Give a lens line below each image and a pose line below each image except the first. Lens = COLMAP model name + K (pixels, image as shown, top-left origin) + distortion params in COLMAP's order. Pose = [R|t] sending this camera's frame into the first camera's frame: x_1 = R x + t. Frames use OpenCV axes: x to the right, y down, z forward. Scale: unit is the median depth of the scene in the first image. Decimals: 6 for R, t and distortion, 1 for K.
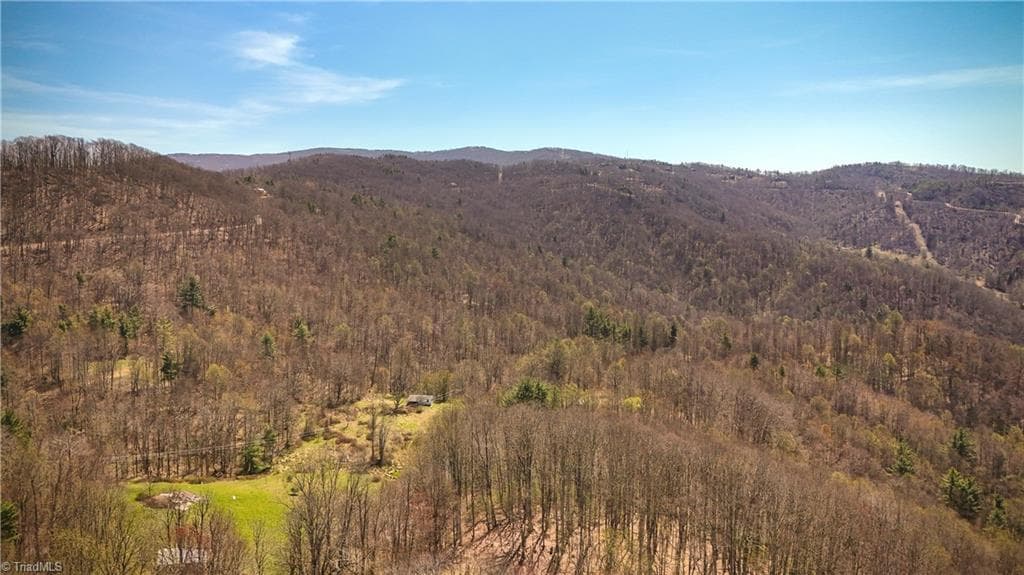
lens RADIAL K [[744.8, 0, 512.0], [0, 744.8, 287.5], [0, 0, 1]] dist [0.067932, -0.076333]
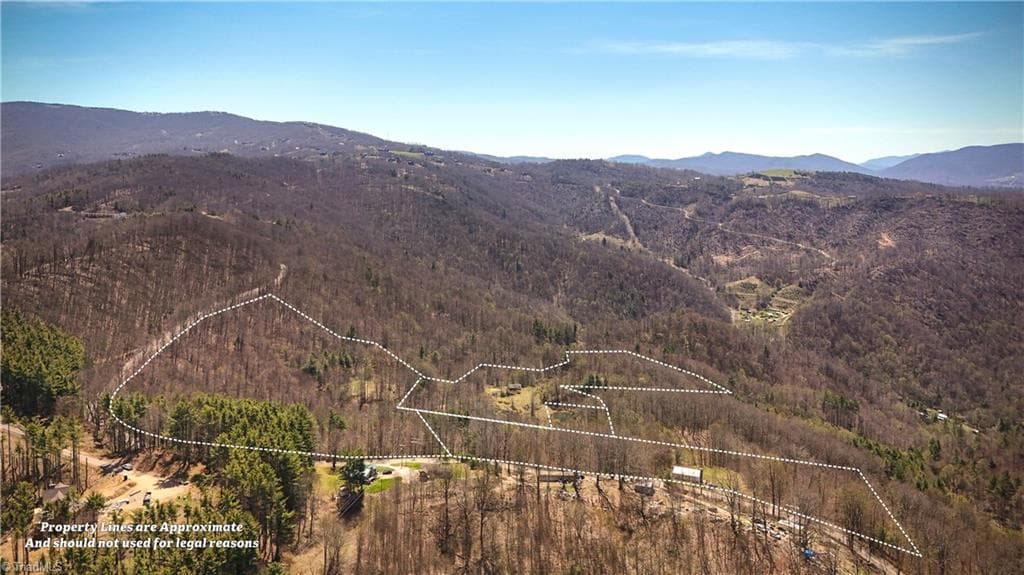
lens RADIAL K [[744.8, 0, 512.0], [0, 744.8, 287.5], [0, 0, 1]] dist [0.067932, -0.076333]
pose [[0.912282, -0.041320, 0.407474, -0.228078], [0.010419, 0.996917, 0.077765, -0.064365], [-0.409431, -0.066698, 0.909900, -0.176972]]
